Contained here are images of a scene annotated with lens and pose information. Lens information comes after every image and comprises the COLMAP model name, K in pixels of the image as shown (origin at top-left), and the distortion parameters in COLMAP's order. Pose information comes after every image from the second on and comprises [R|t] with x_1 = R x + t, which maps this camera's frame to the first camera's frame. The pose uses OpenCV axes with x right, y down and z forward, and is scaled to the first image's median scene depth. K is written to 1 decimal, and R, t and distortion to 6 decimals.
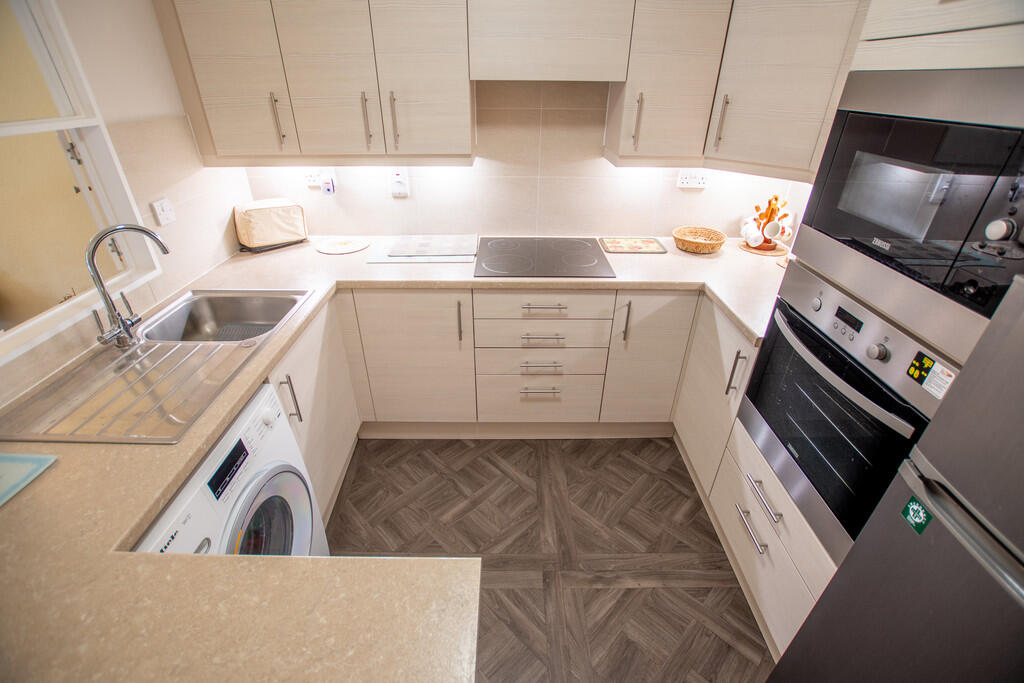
lens RADIAL K [[449.6, 0, 509.6], [0, 449.6, 341.0], [0, 0, 1]] dist [-0.023216, 0.000395]
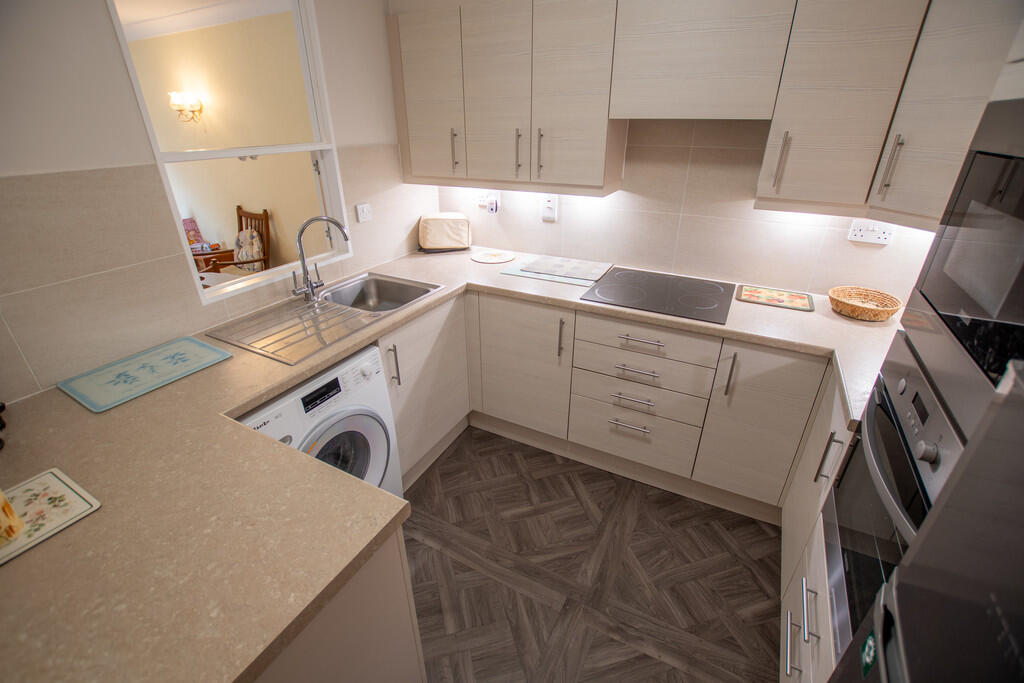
lens RADIAL K [[449.6, 0, 509.6], [0, 449.6, 341.0], [0, 0, 1]] dist [-0.023216, 0.000395]
pose [[0.879740, 0.202766, -0.430050, 0.247388], [-0.232216, 0.972524, -0.016498, 0.008804], [0.414889, 0.114378, 0.902654, -0.009504]]
